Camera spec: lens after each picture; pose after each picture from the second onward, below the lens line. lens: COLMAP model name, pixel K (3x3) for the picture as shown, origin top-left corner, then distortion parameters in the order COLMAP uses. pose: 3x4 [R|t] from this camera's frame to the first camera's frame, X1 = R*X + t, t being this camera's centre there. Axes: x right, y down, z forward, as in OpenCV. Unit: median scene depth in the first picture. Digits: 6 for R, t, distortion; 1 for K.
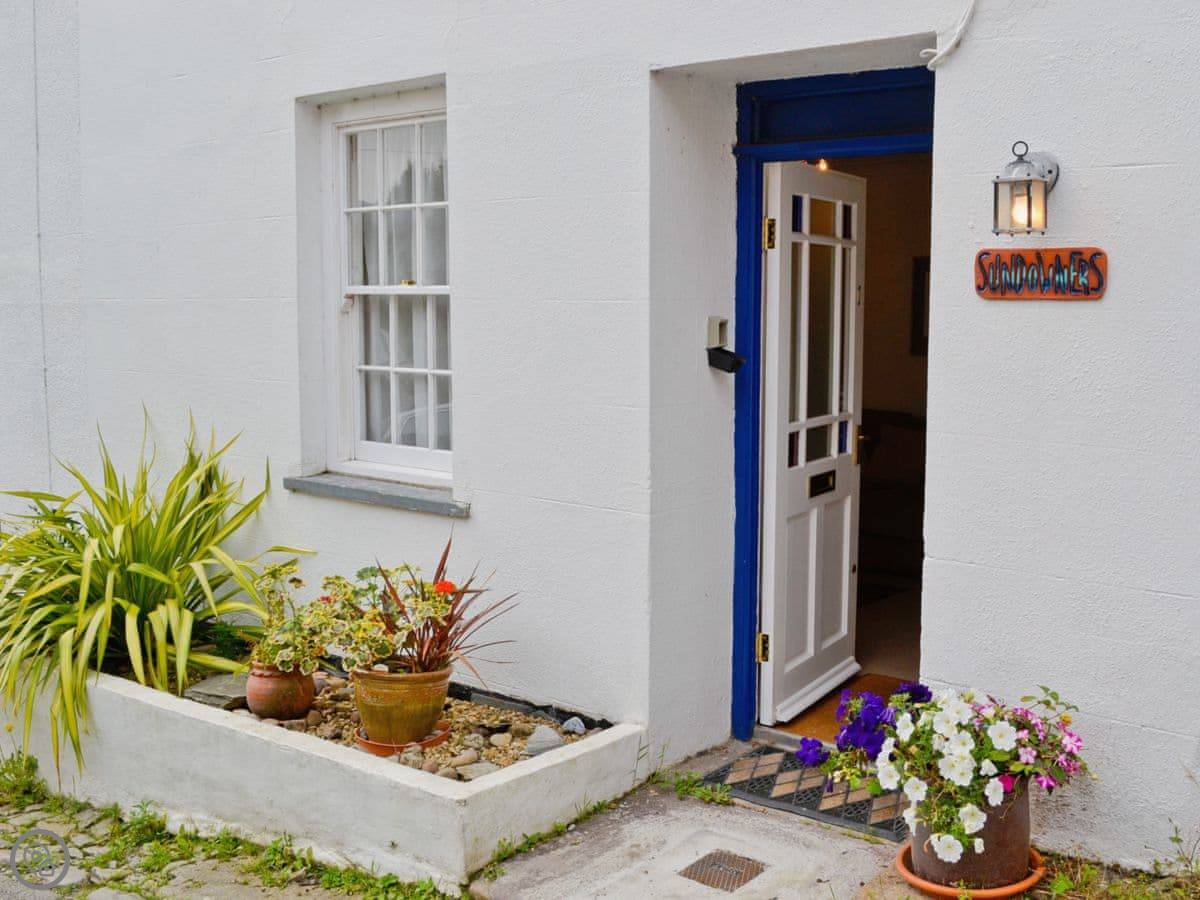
lens RADIAL K [[1244.2, 0, 600.0], [0, 1244.2, 450.0], [0, 0, 1]] dist [-0.071214, 0.004205]
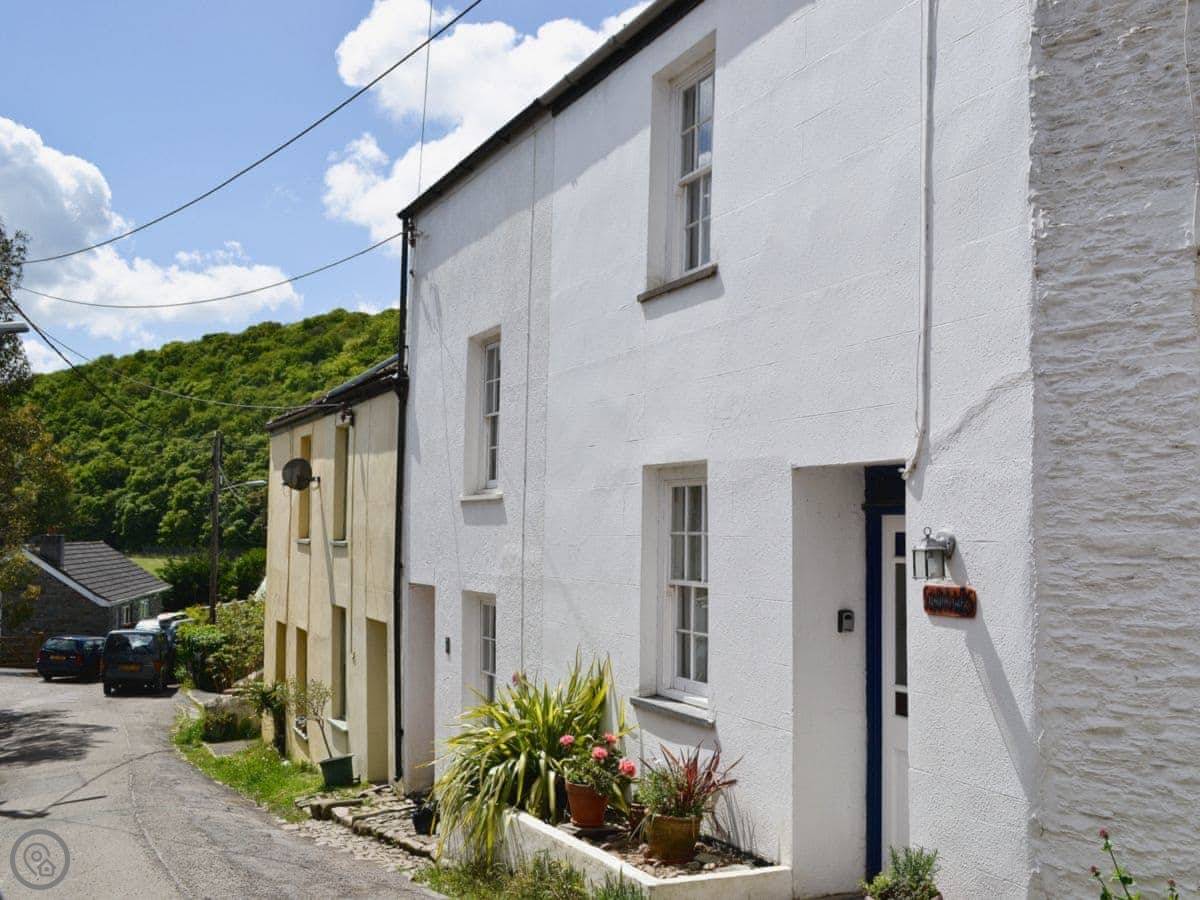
lens RADIAL K [[1244.2, 0, 600.0], [0, 1244.2, 450.0], [0, 0, 1]] dist [-0.071214, 0.004205]
pose [[0.887168, -0.028330, -0.460577, 0.516362], [-0.053173, 0.985189, -0.163020, -0.032661], [0.458374, 0.169117, 0.872521, -0.537613]]
